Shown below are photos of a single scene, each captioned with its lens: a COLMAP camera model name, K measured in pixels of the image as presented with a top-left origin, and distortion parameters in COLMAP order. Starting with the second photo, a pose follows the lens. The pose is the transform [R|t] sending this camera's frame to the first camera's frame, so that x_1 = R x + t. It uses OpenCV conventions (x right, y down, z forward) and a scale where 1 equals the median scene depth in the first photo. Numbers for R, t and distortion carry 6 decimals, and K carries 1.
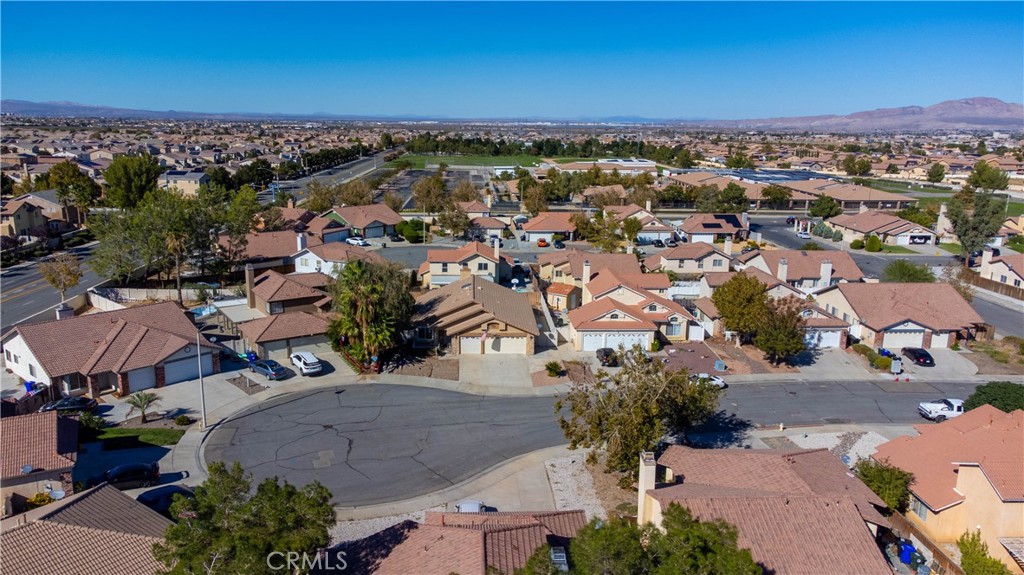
lens RADIAL K [[764.9, 0, 509.9], [0, 764.9, 290.7], [0, 0, 1]] dist [0.016197, 0.058794]
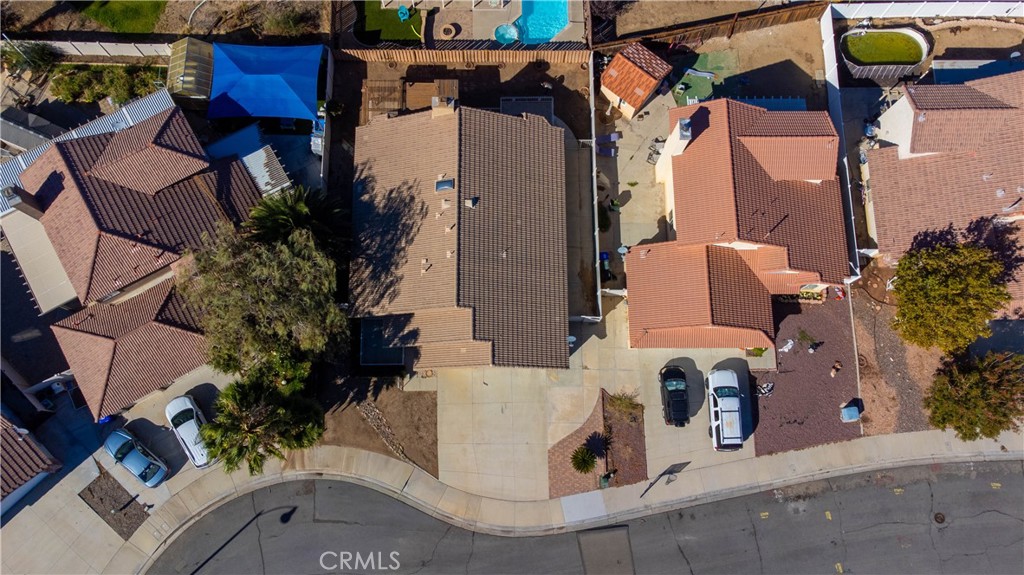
lens RADIAL K [[766.5, 0, 508.0], [0, 766.5, 292.5], [0, 0, 1]] dist [0.010713, 0.078612]
pose [[0.999137, 0.041363, -0.003807, -0.009096], [-0.015561, 0.457694, 0.888974, -0.496974], [0.038513, -0.888147, 0.457943, 0.773212]]
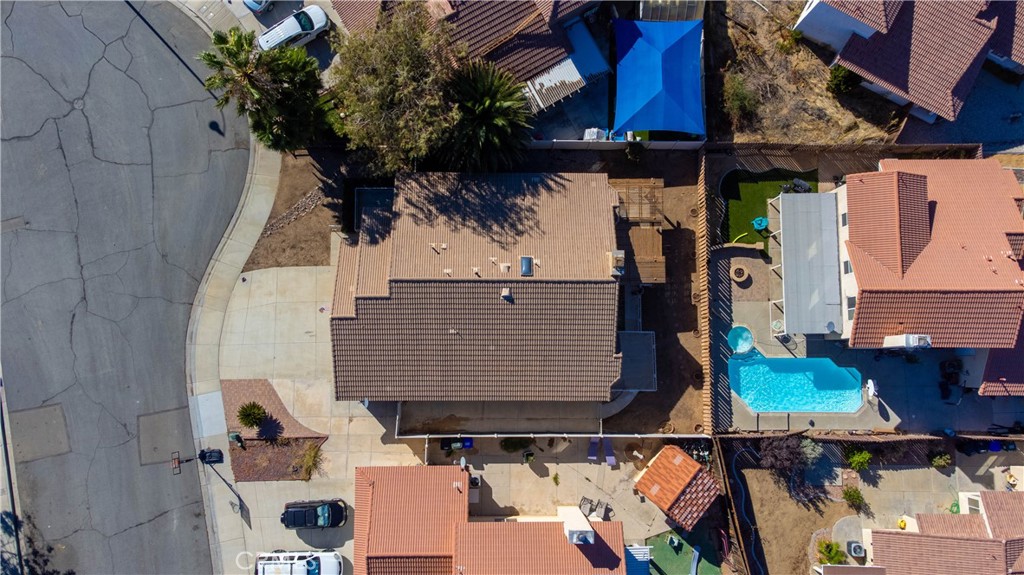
lens RADIAL K [[764.9, 0, 509.9], [0, 764.9, 290.7], [0, 0, 1]] dist [0.016197, 0.058794]
pose [[-0.047455, 0.992129, -0.115876, 0.017680], [-0.251760, 0.100381, 0.962570, -0.528352], [0.966625, 0.074852, 0.245015, 0.973593]]
